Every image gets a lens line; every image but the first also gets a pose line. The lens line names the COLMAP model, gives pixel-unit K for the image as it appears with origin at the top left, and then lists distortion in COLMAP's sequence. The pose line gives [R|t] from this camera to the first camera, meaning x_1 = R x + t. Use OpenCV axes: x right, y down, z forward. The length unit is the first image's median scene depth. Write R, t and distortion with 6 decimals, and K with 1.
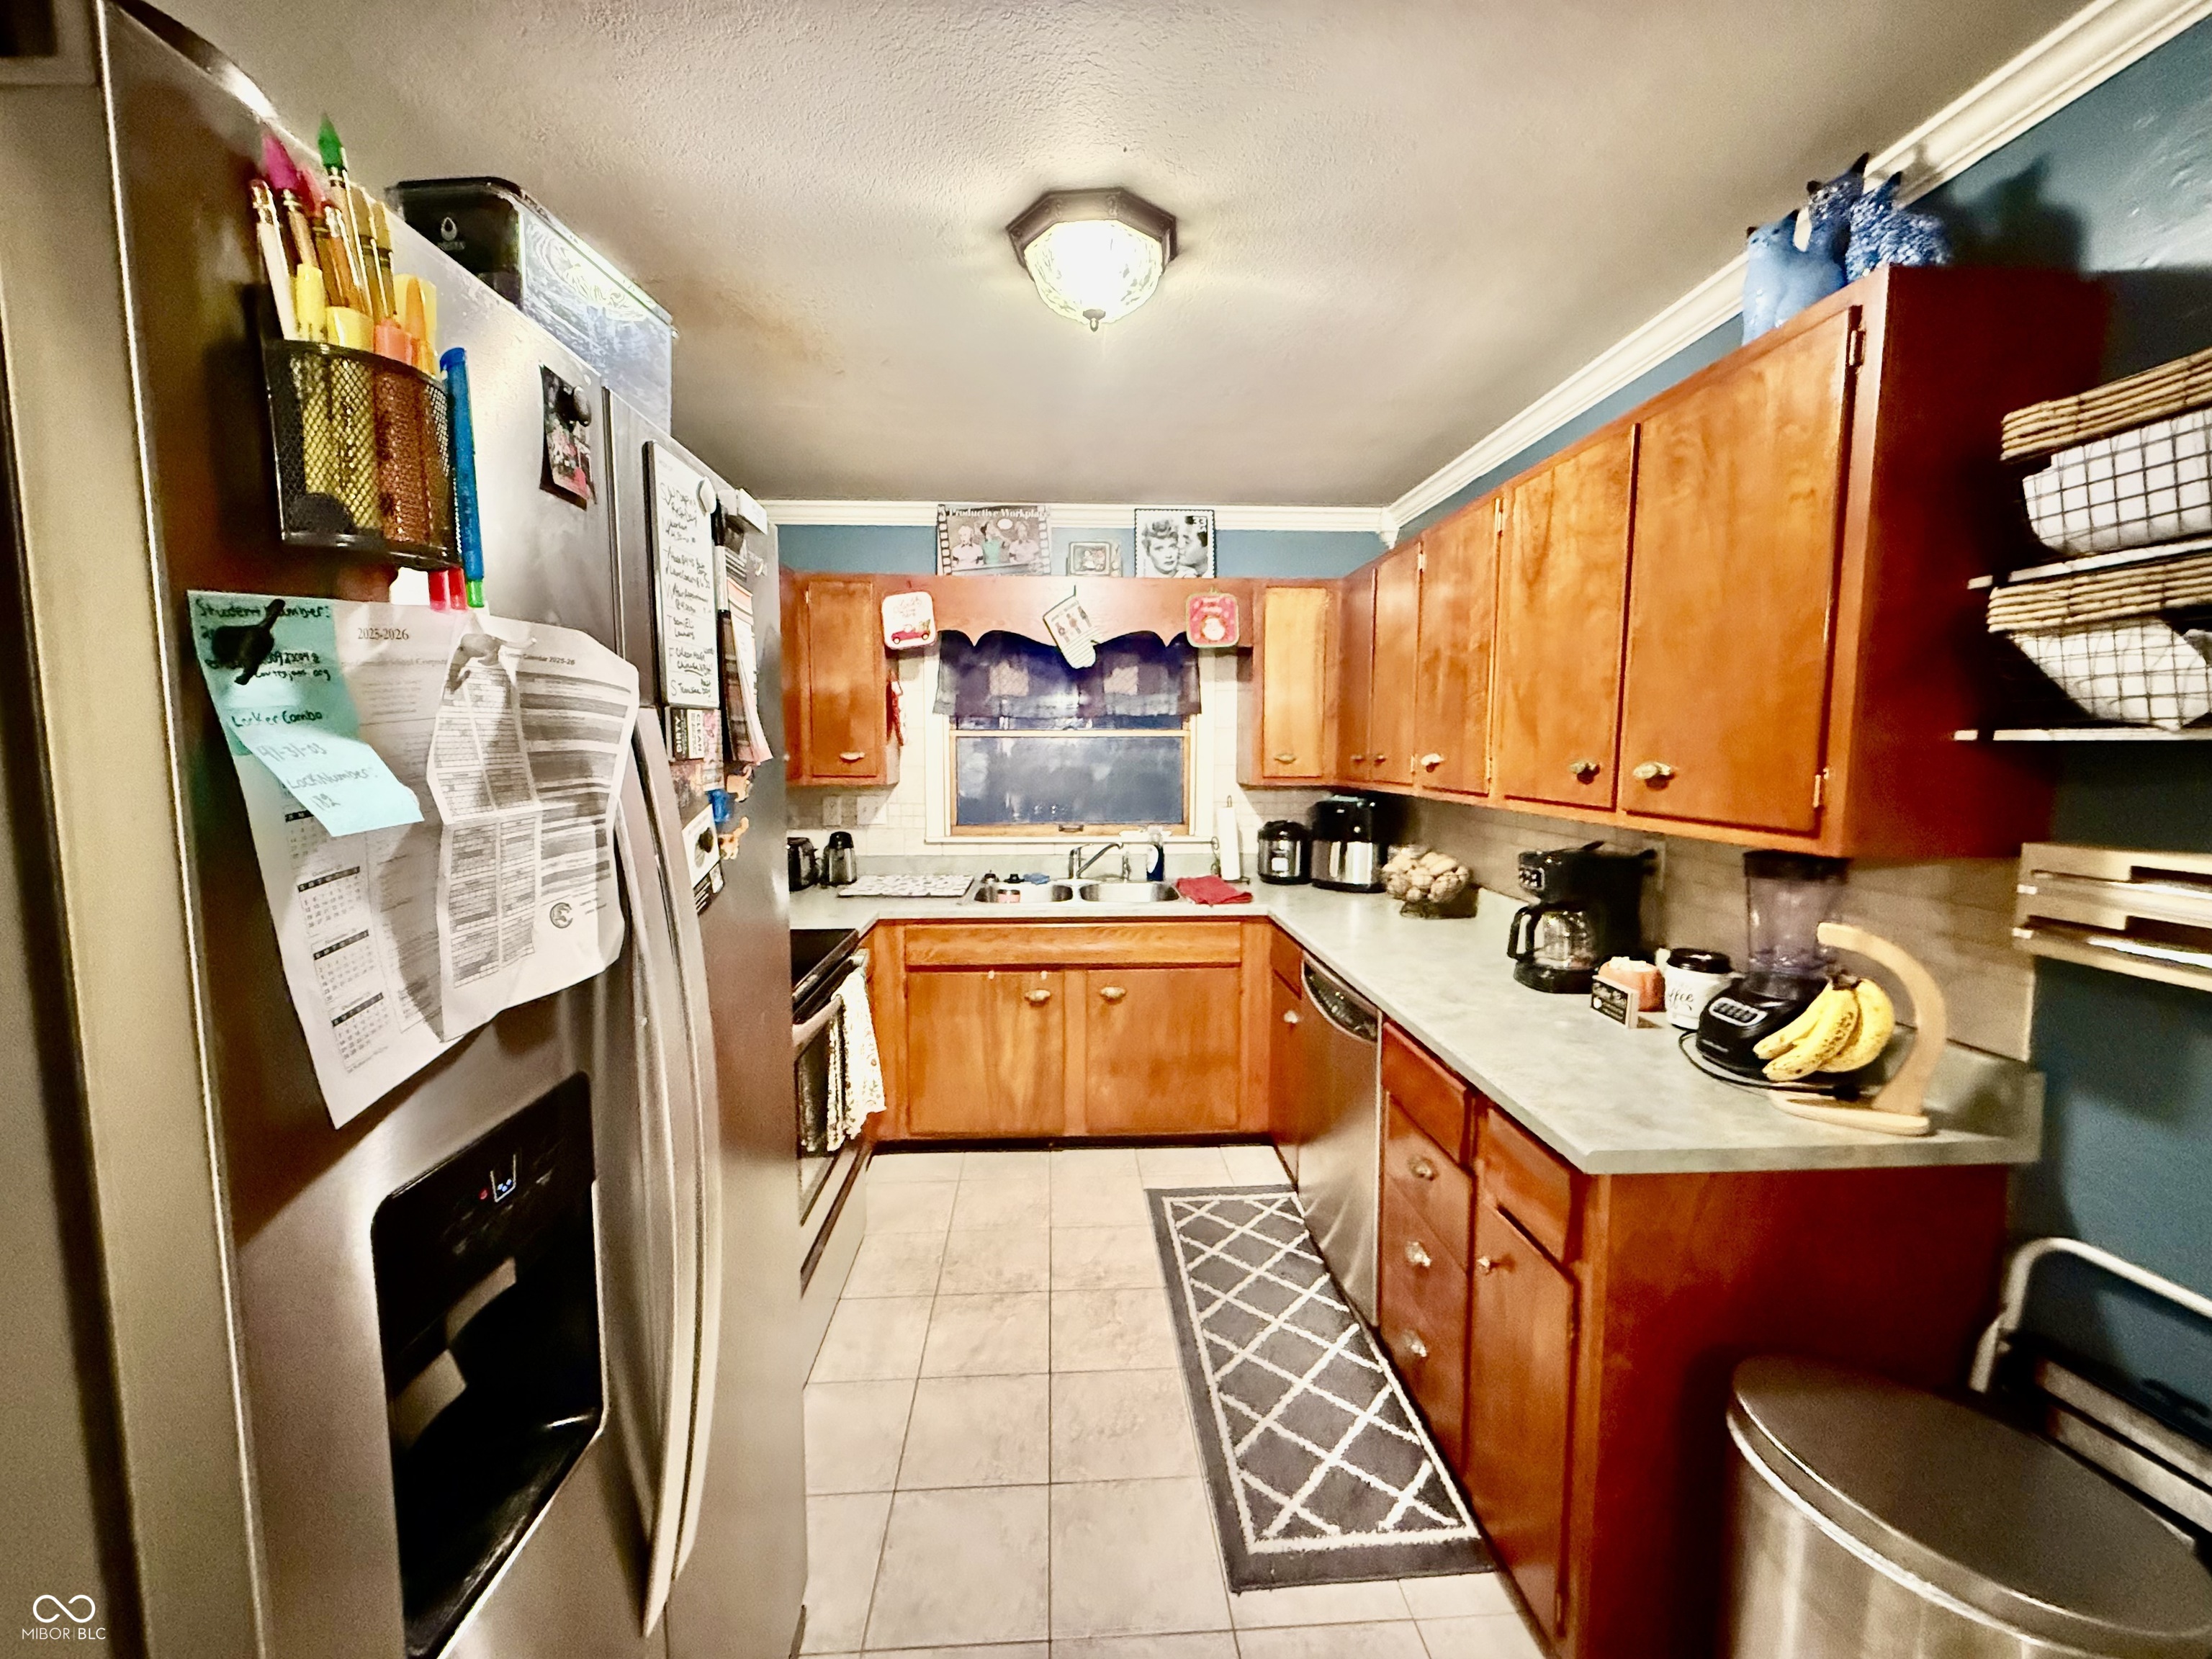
lens RADIAL K [[876.0, 0, 1101.8], [0, 876.0, 825.5], [0, 0, 1]] dist [0.000778, 0.000411]
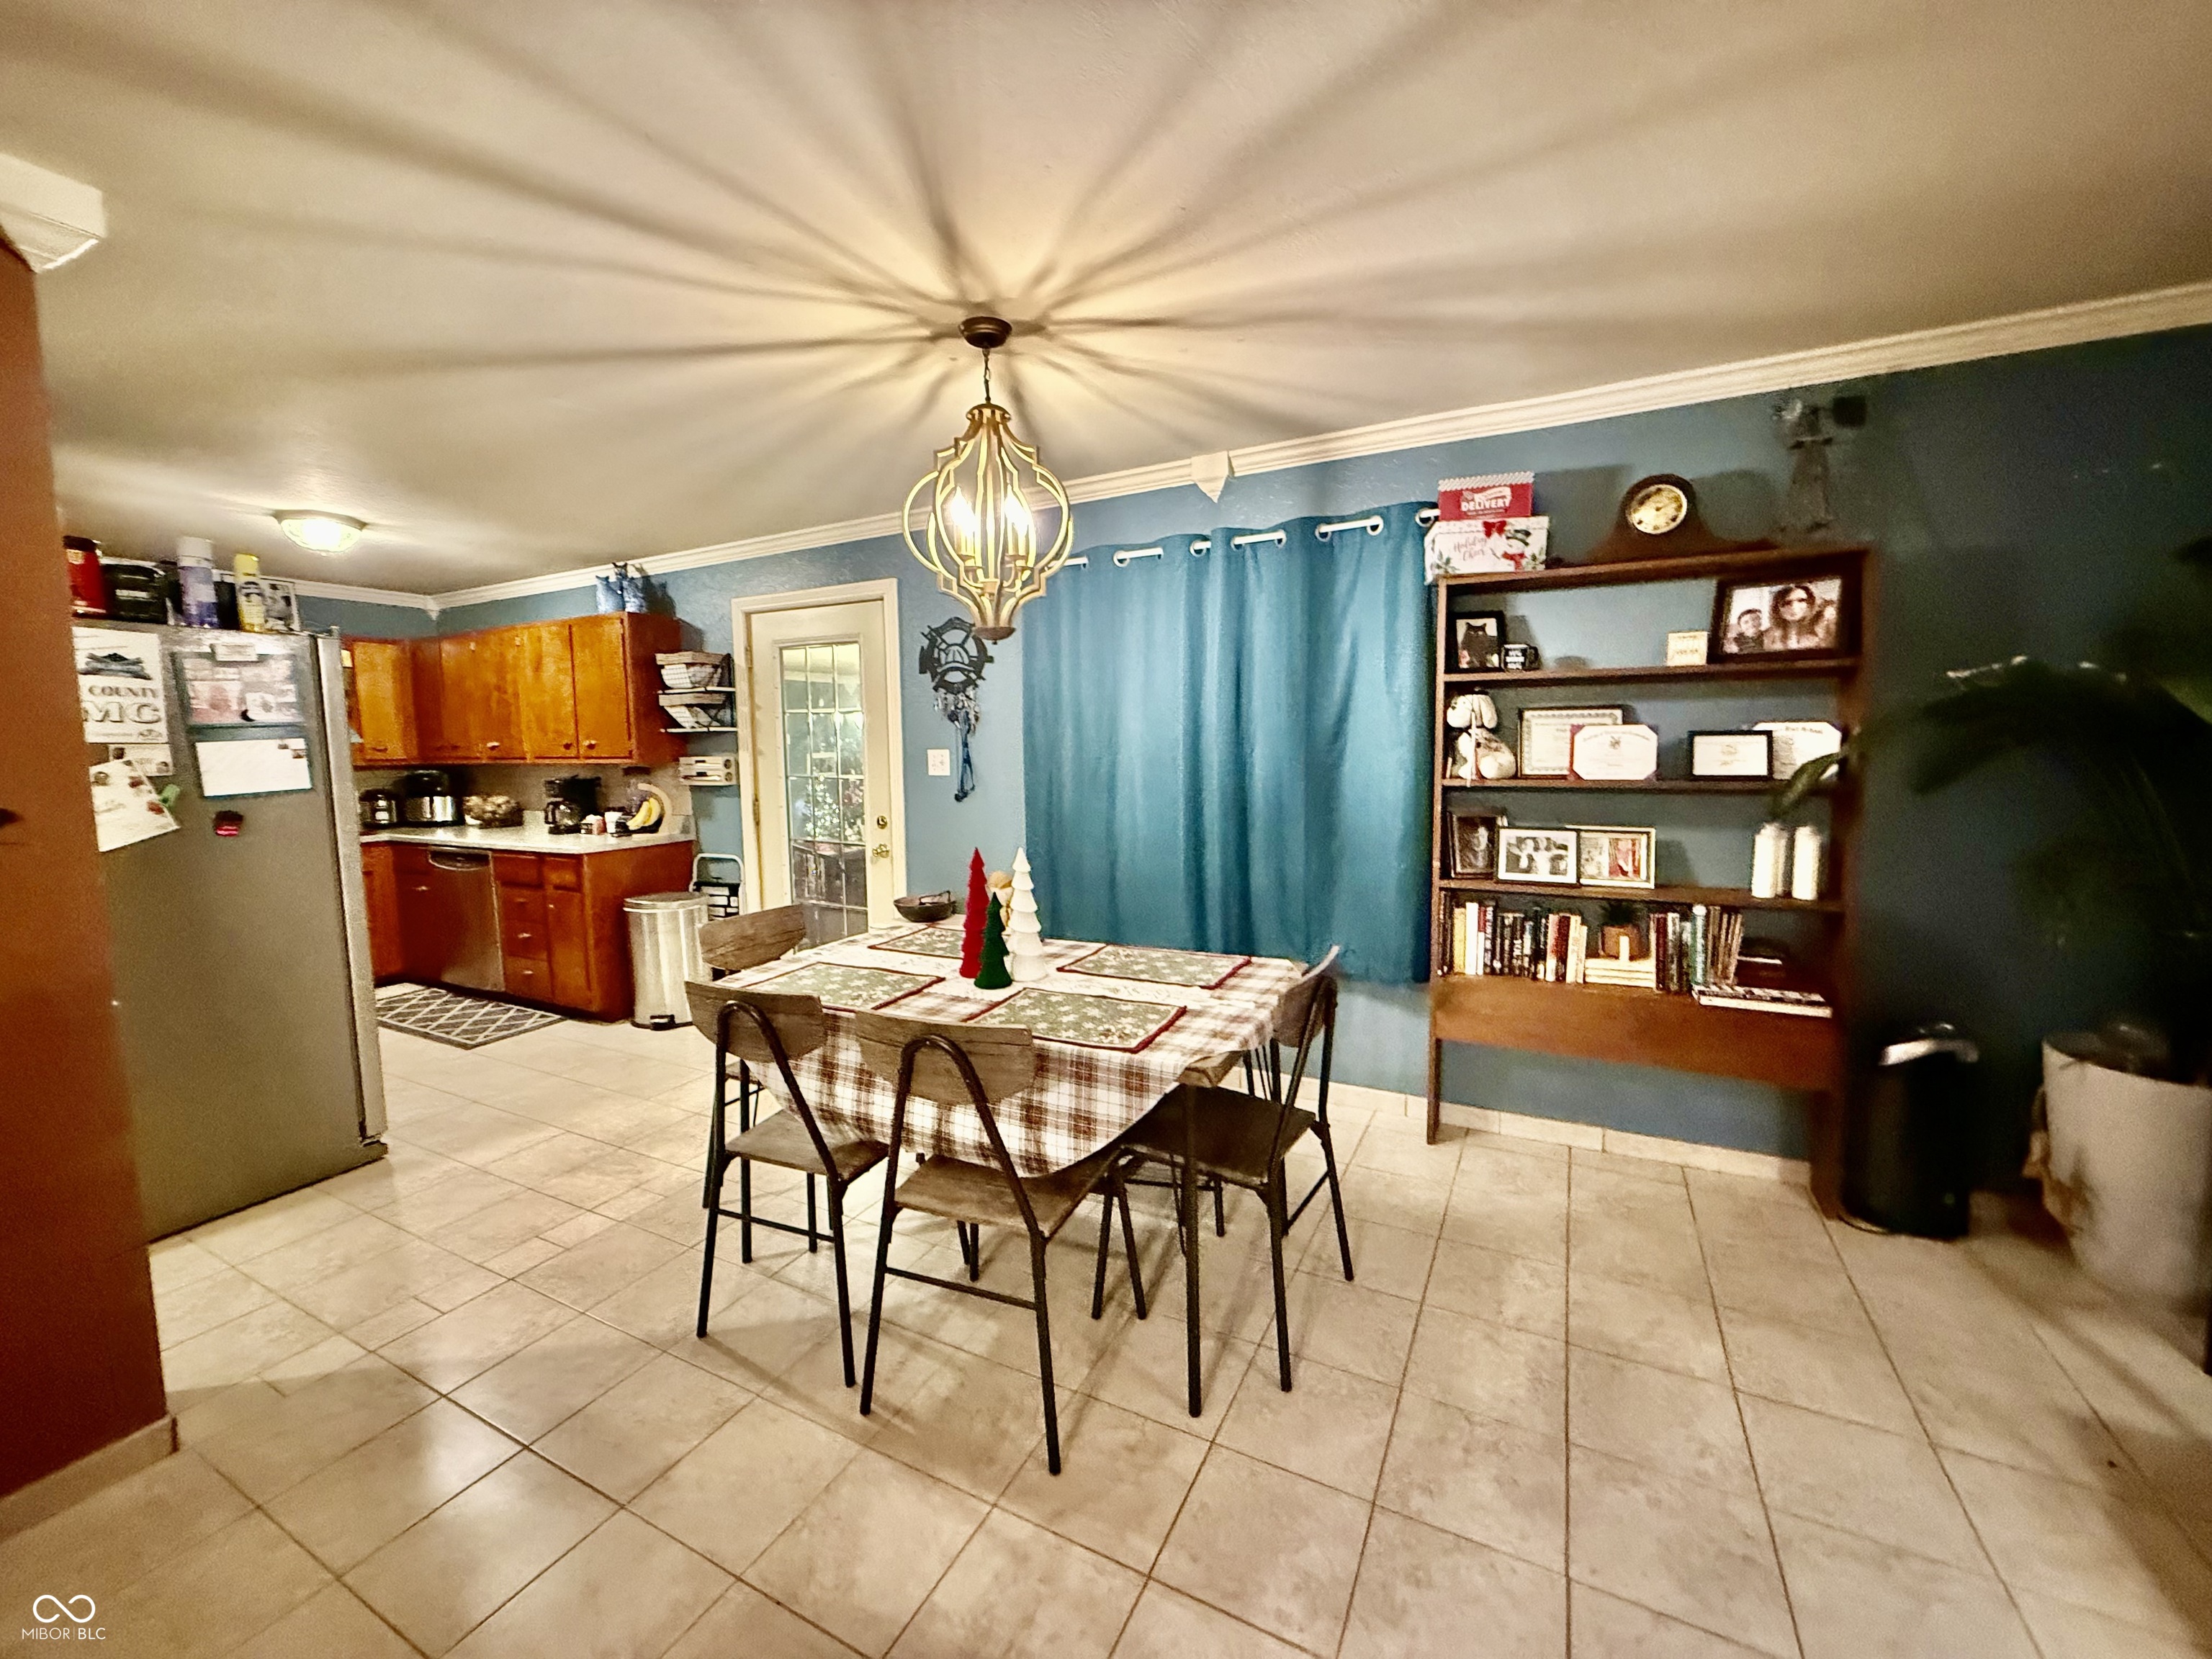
lens RADIAL K [[876.0, 0, 1099.8], [0, 876.0, 825.6], [0, 0, 1]] dist [0.000778, 0.000411]
pose [[0.512787, -0.091022, 0.853677, -0.550417], [0.095758, 0.994223, 0.048488, 0.124762], [-0.853159, 0.056882, 0.518541, -1.051502]]
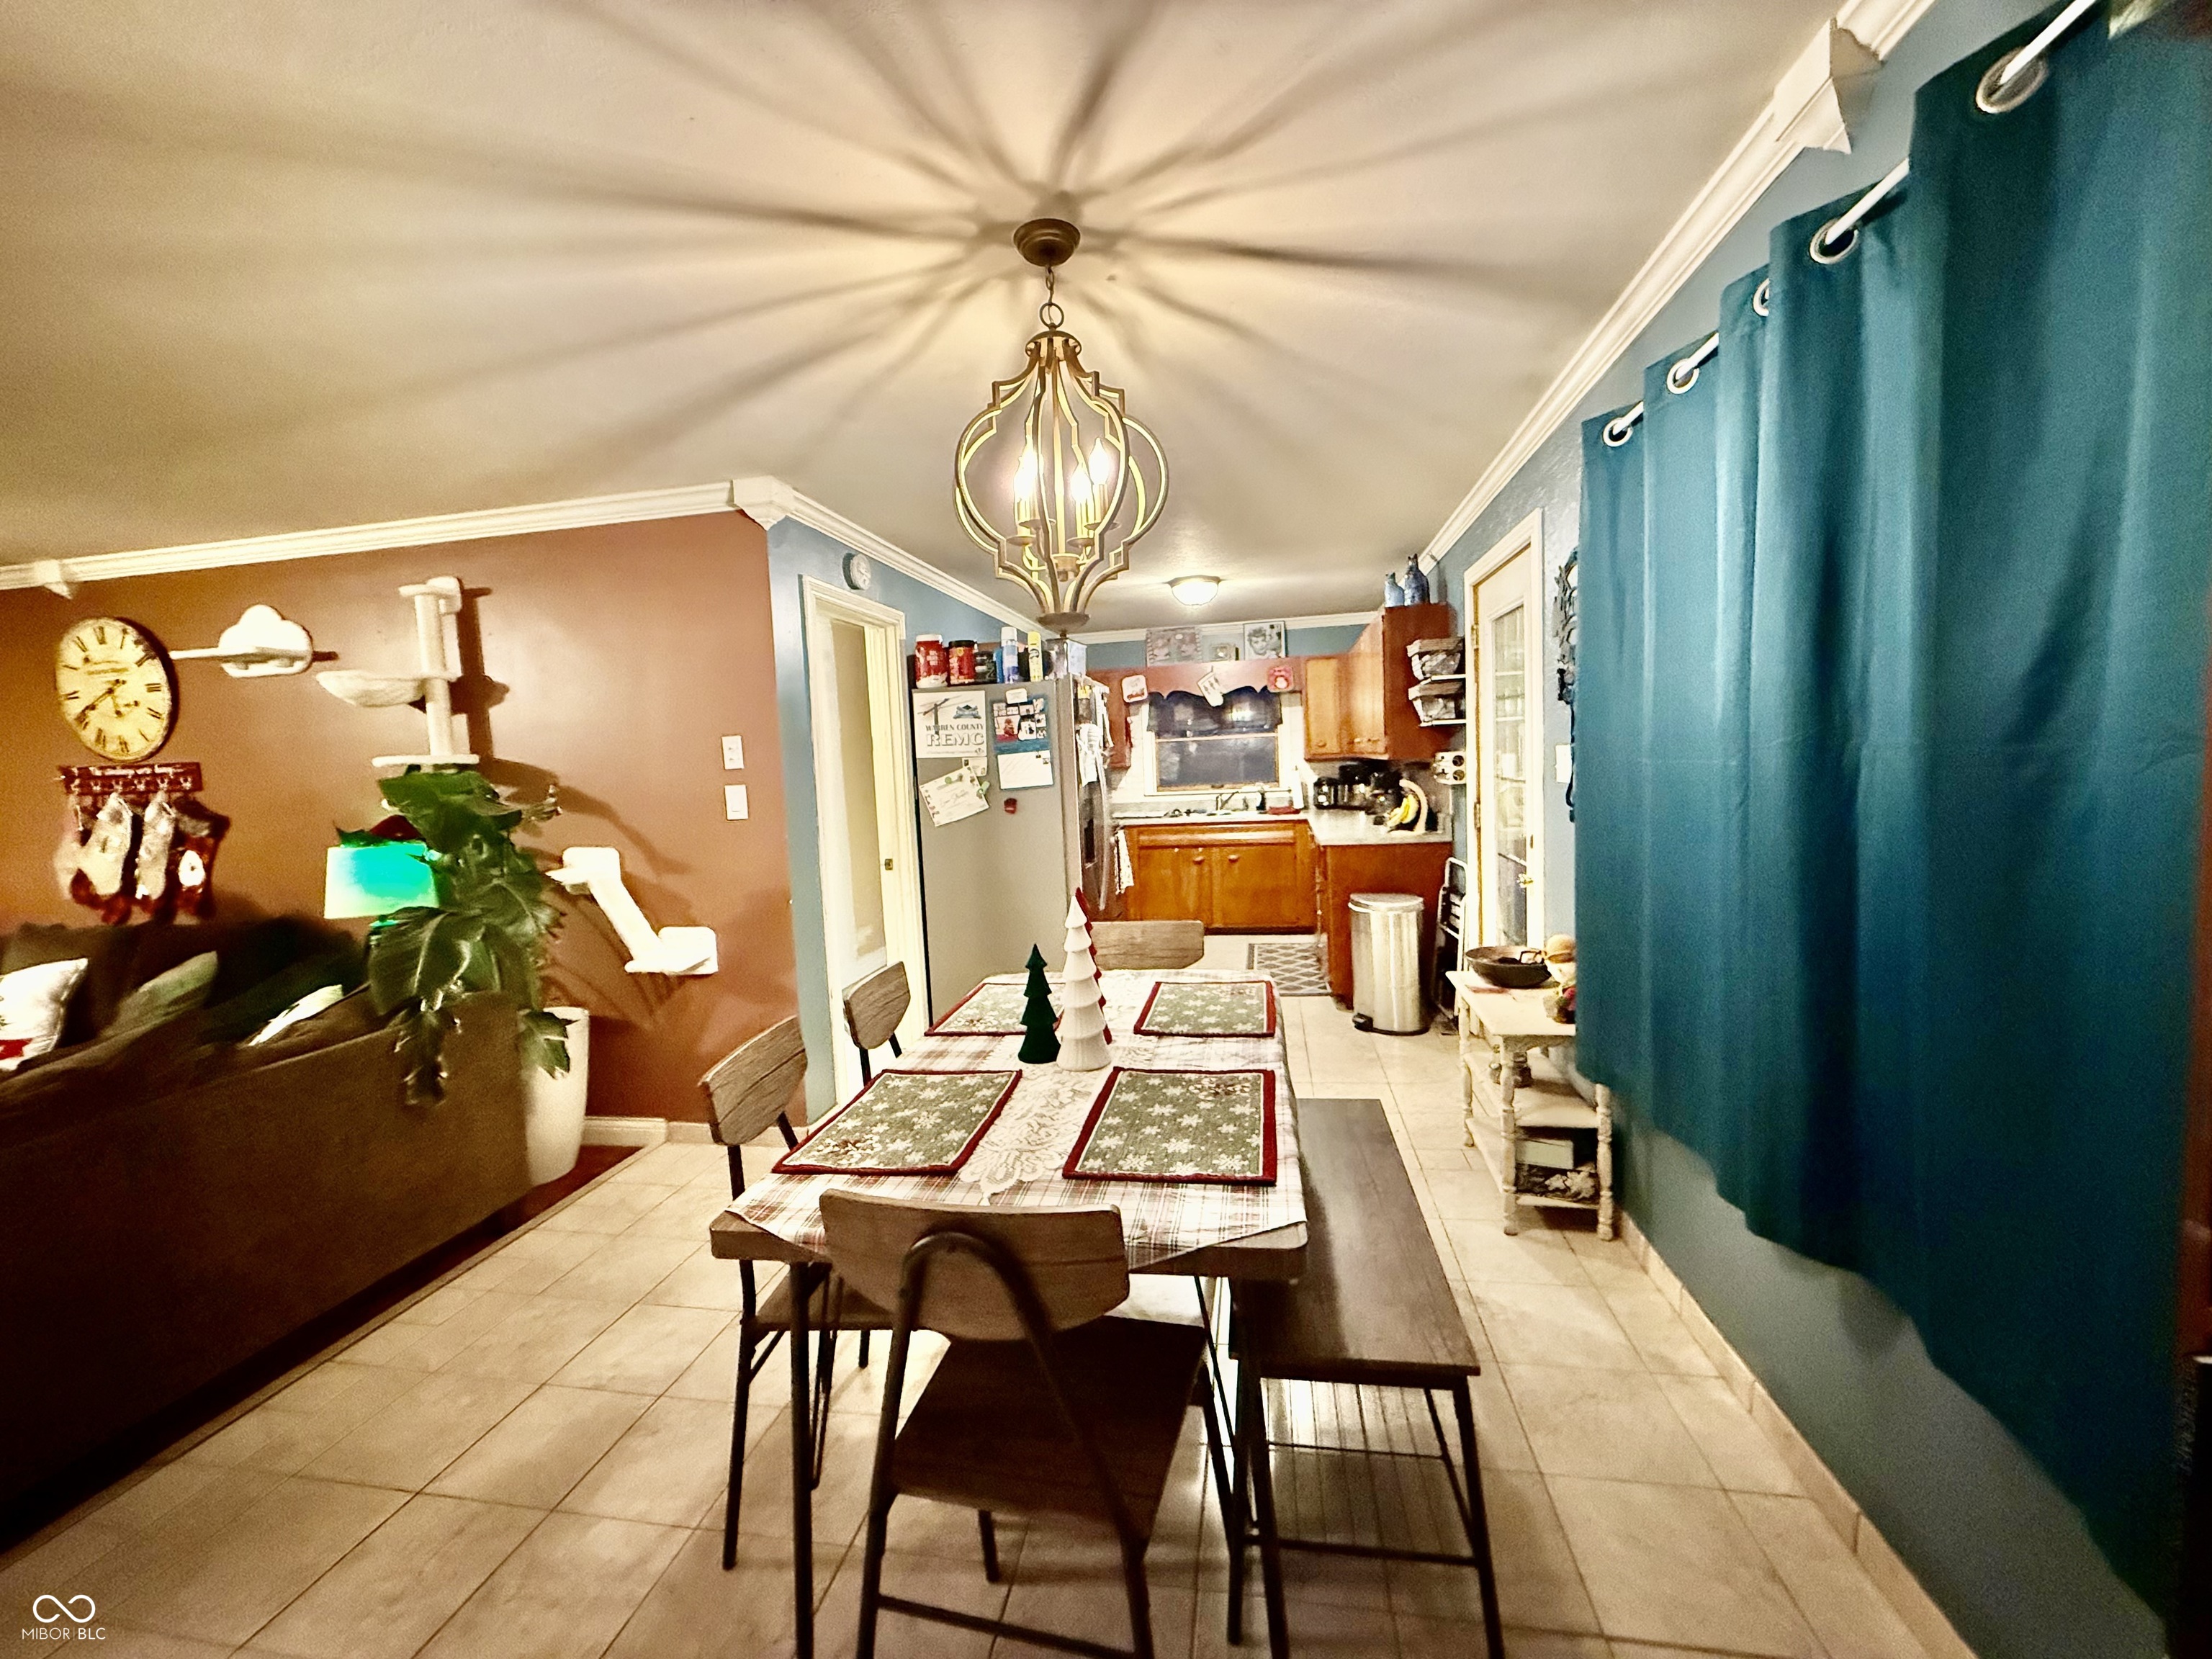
lens RADIAL K [[876.0, 0, 1096.1], [0, 876.0, 826.7], [0, 0, 1]] dist [0.000778, 0.000411]
pose [[0.969523, -0.027055, -0.243501, 0.212381], [0.024698, 0.999614, -0.012728, 0.135264], [0.243752, 0.006326, 0.969817, -1.164132]]
